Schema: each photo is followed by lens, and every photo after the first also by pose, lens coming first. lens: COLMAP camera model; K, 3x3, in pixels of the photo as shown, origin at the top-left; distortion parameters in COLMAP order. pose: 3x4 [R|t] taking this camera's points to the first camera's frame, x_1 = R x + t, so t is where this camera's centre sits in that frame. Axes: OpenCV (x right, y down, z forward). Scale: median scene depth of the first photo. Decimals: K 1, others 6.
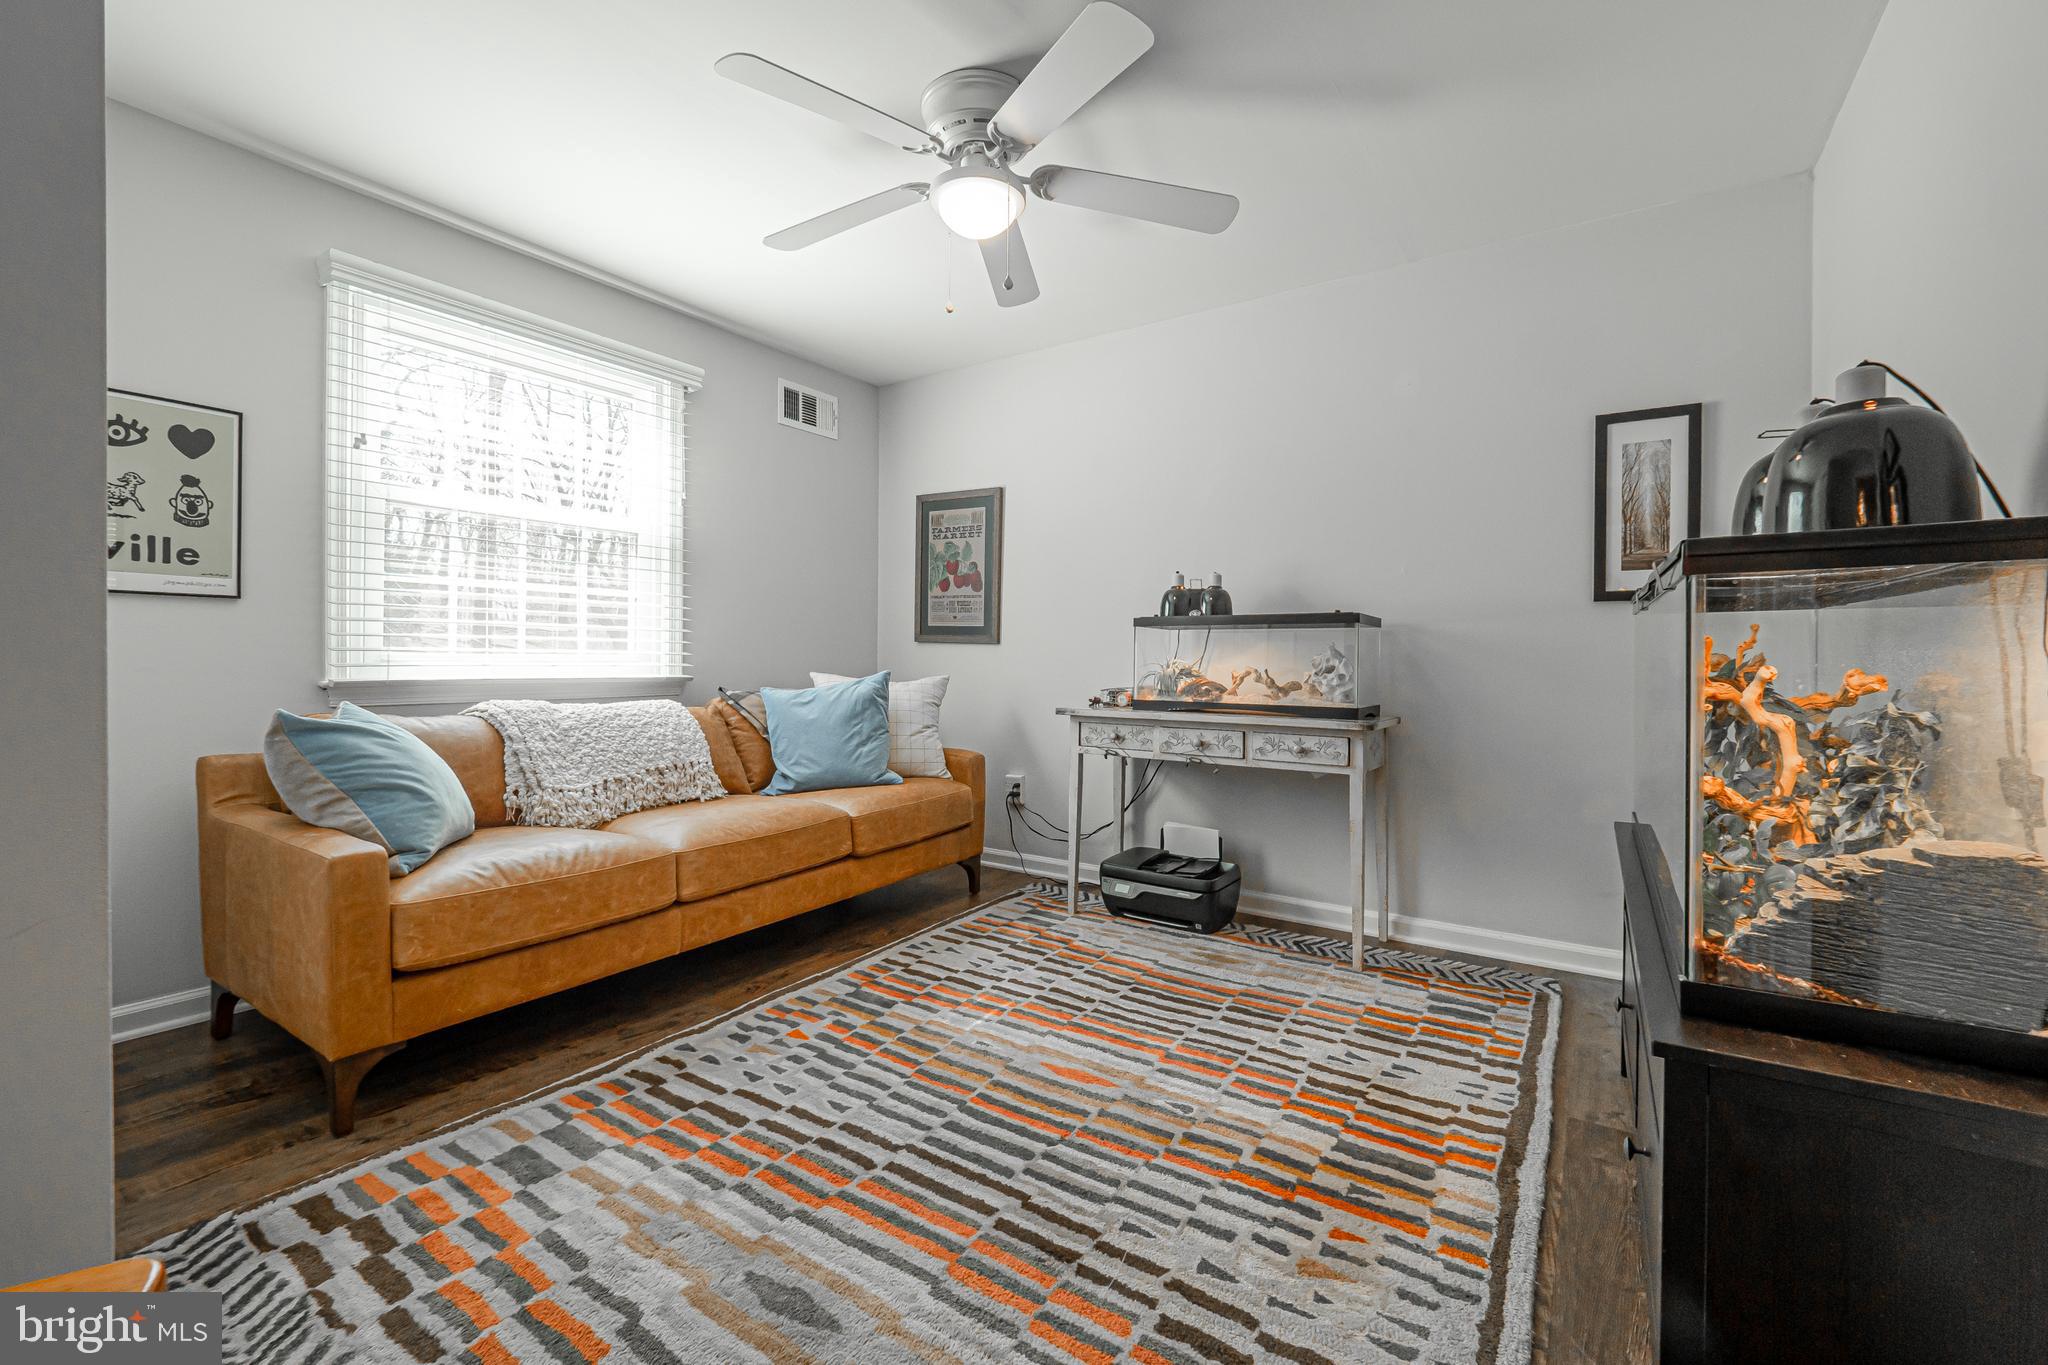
lens RADIAL K [[866.7, 0, 1024.6], [0, 866.7, 667.2], [0, 0, 1]] dist [0.006450, -0.002127]
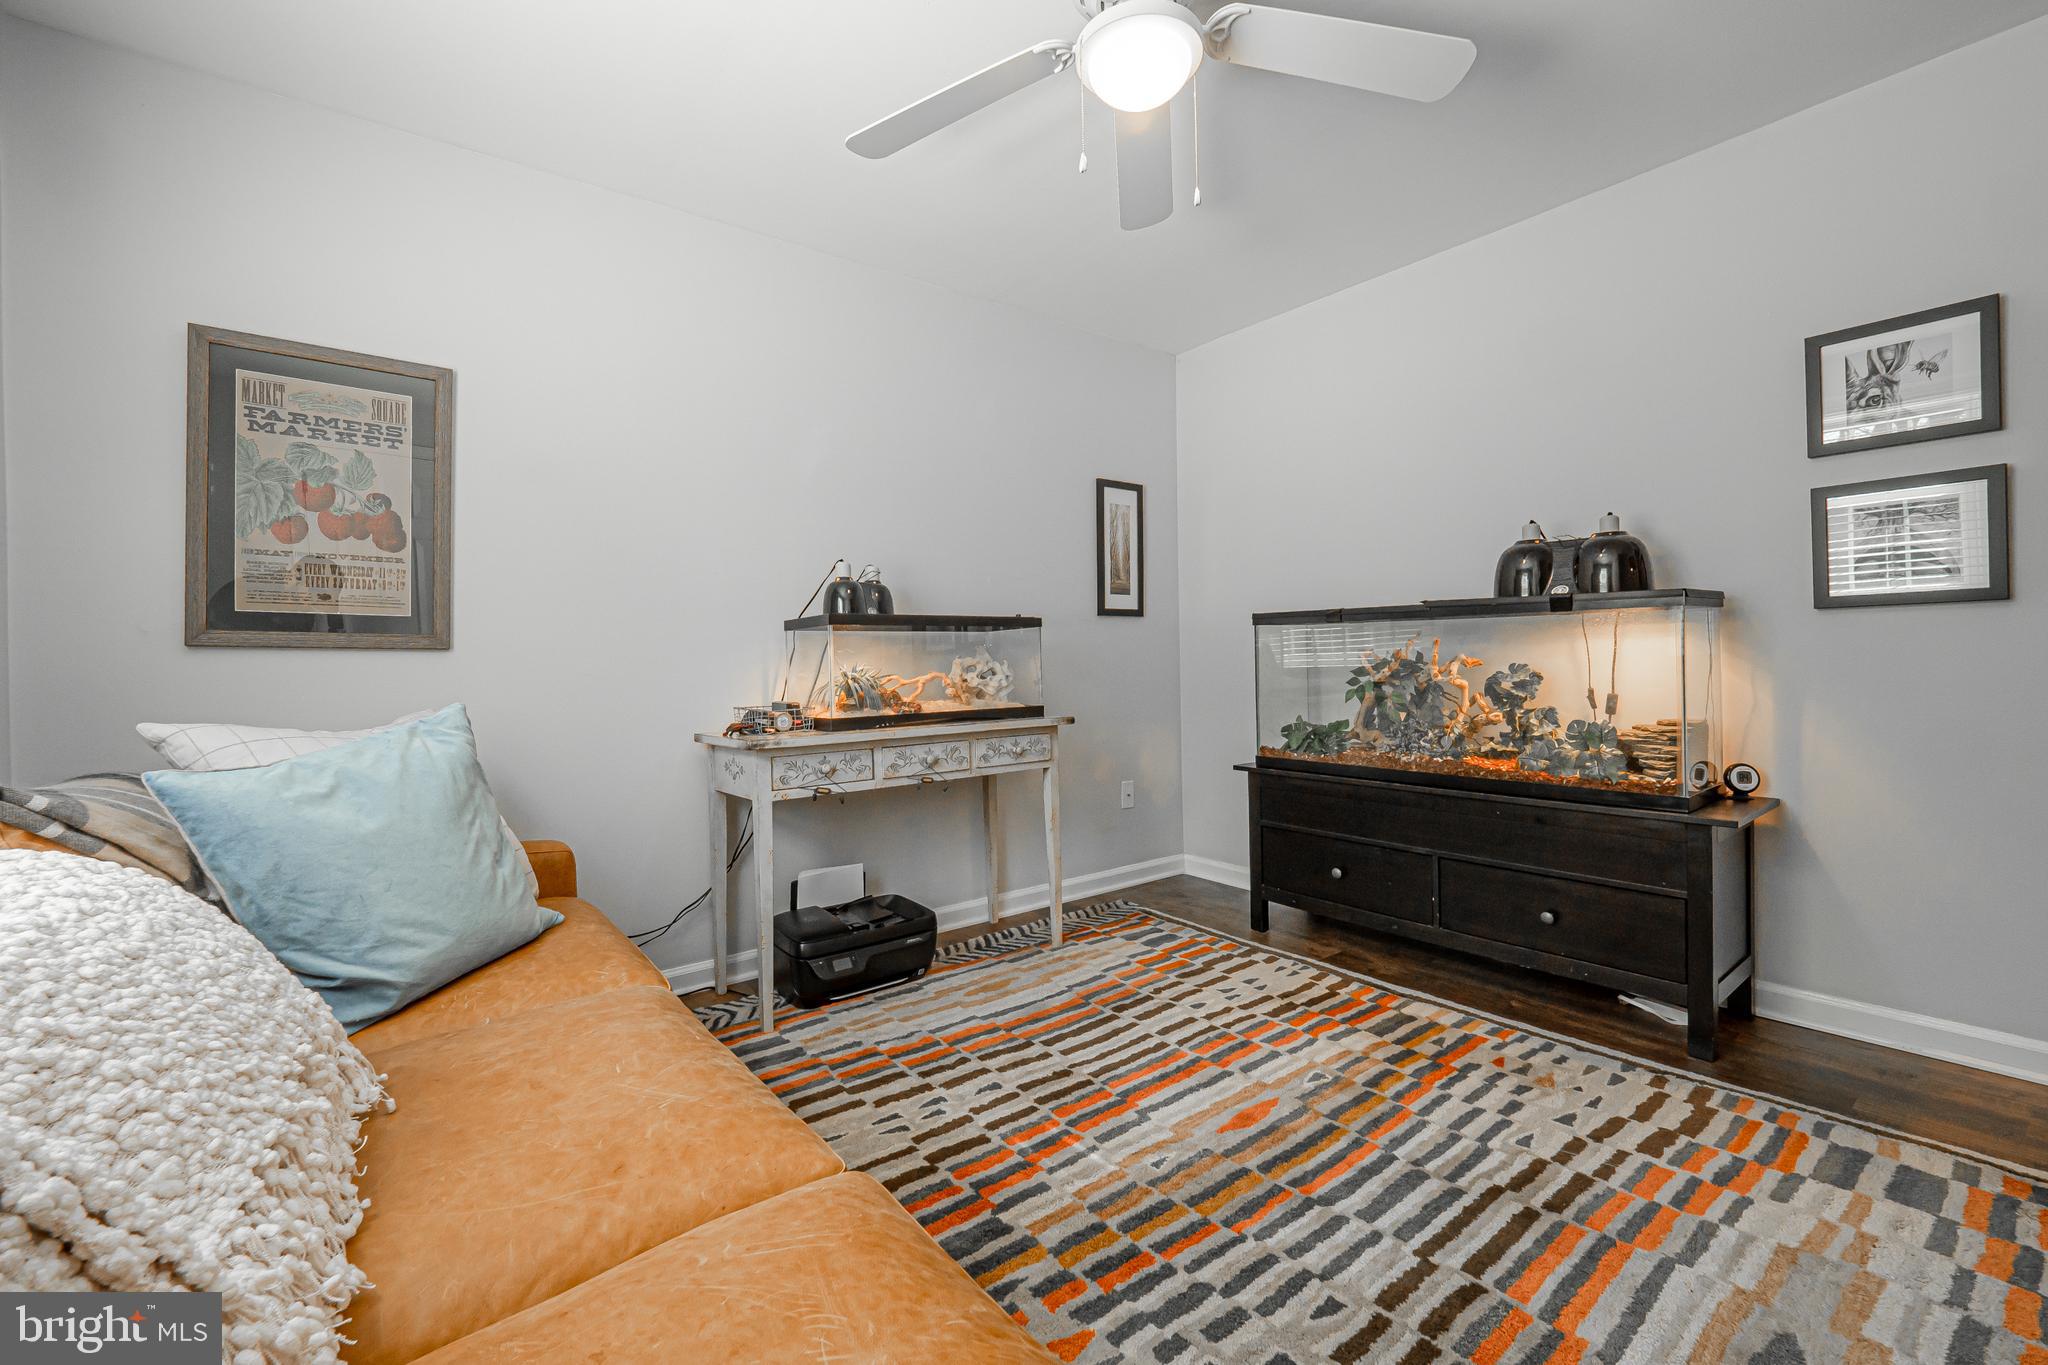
lens RADIAL K [[866.7, 0, 1020.5], [0, 866.7, 653.8], [0, 0, 1]] dist [0.006450, -0.002127]
pose [[0.307466, -0.010645, 0.951500, -0.793776], [0.027822, 0.999610, 0.002193, -0.025930], [-0.951152, 0.025798, 0.307642, 0.837786]]
